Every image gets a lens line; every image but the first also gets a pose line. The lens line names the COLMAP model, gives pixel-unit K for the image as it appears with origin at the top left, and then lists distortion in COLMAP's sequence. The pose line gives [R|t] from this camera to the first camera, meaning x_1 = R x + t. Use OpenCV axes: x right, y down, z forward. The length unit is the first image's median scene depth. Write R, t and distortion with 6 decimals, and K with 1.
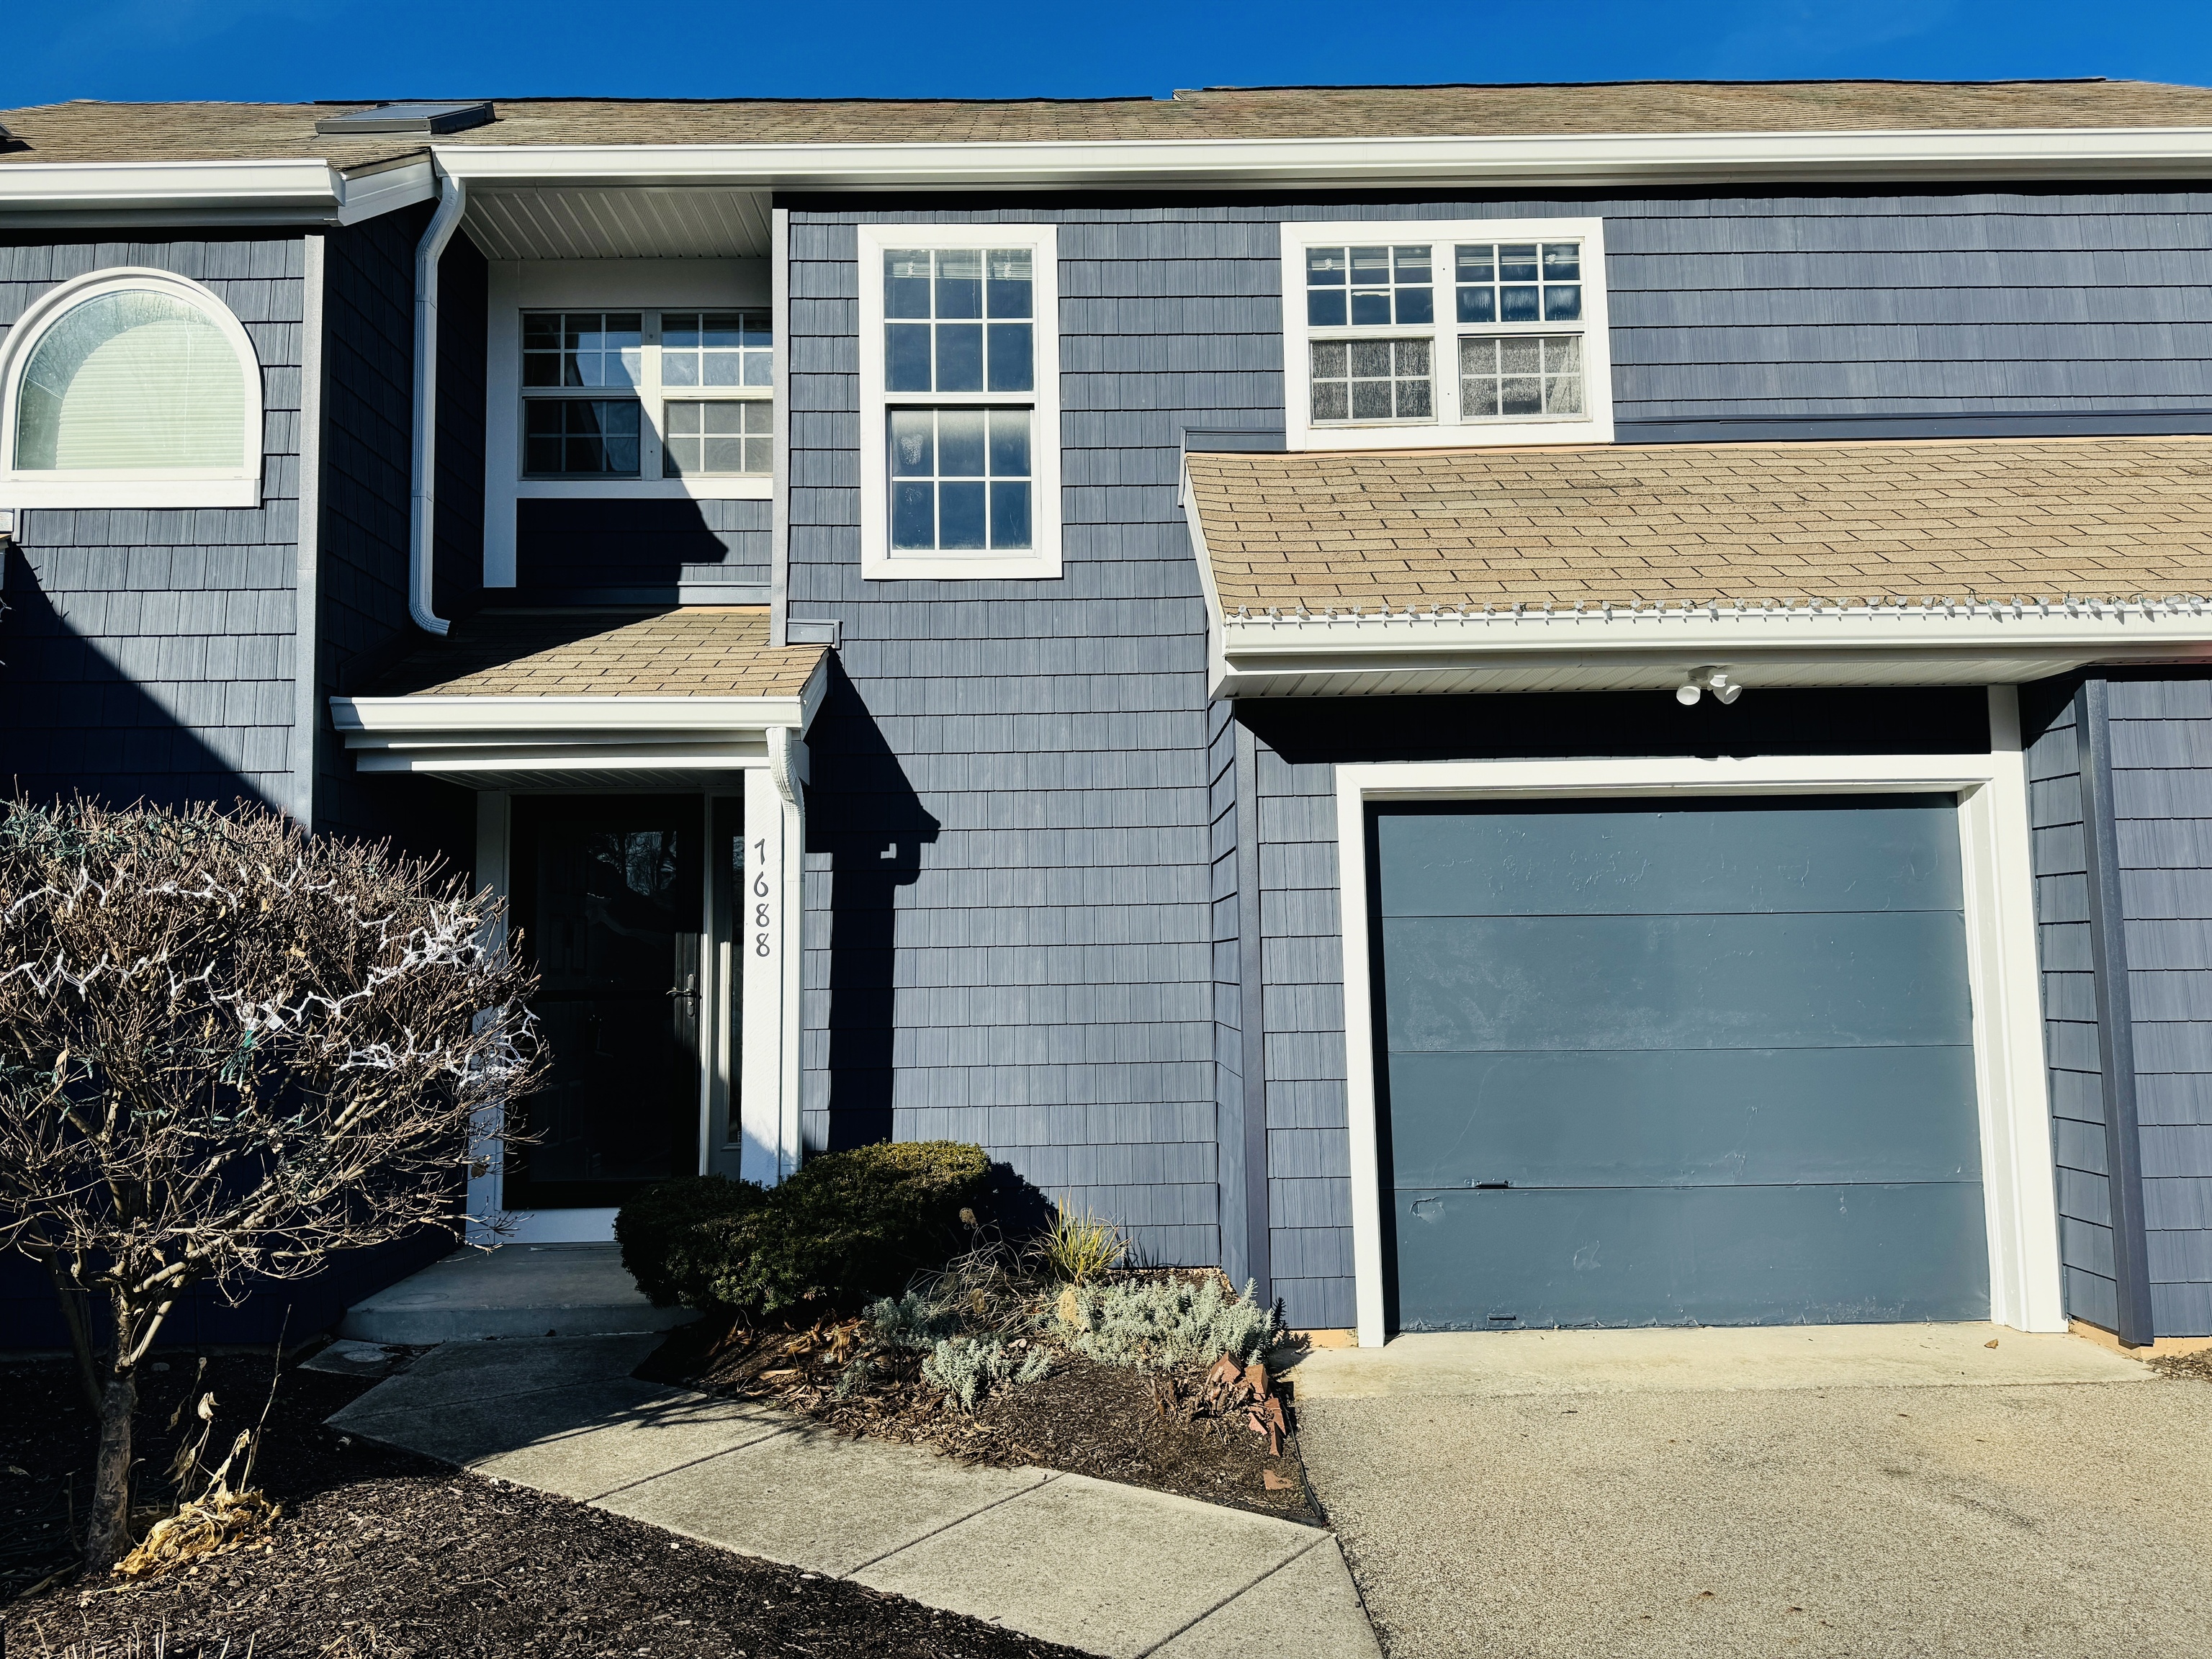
lens RADIAL K [[1550.8, 0, 1106.0], [0, 1550.8, 829.5], [0, 0, 1]] dist [0.116675, -0.179937]
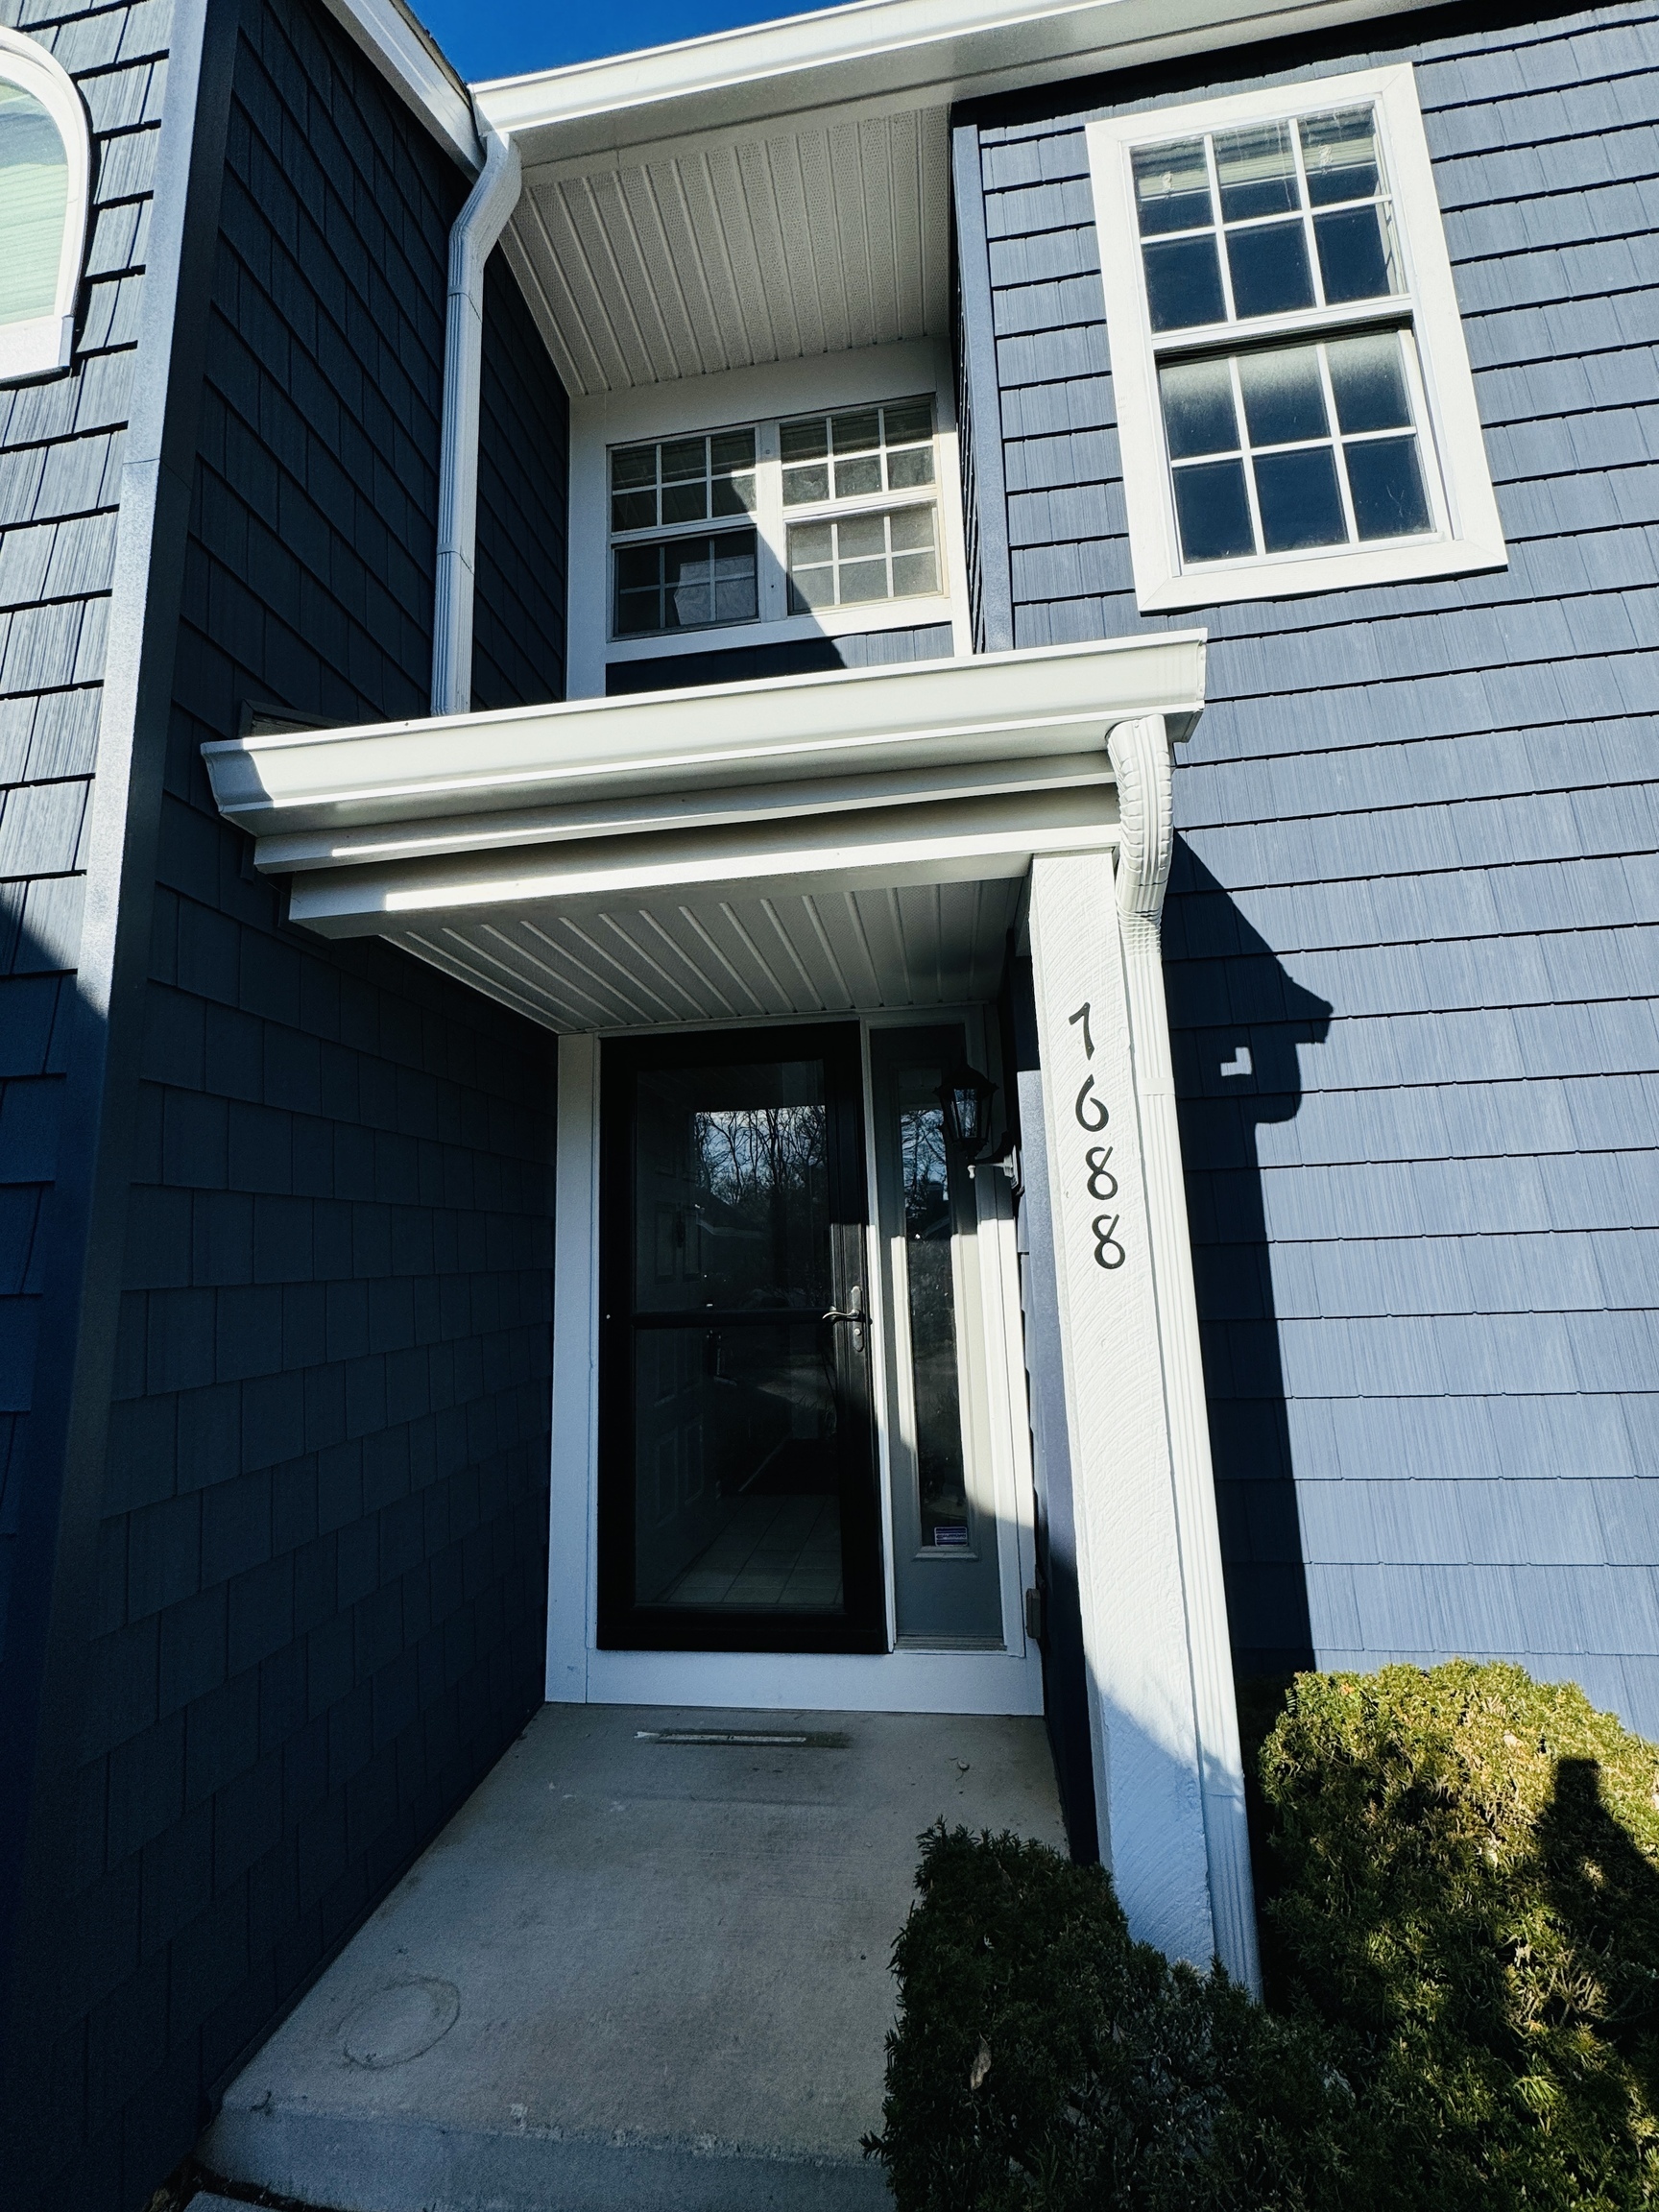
lens RADIAL K [[879.6, 0, 832.2], [0, 879.6, 1103.7], [0, 0, 1]] dist [0.000885, 0.000049]
pose [[0.986939, -0.046832, -0.154136, -0.225806], [0.035149, 0.996359, -0.077669, 0.046120], [0.157213, 0.071237, 0.984992, 0.658987]]
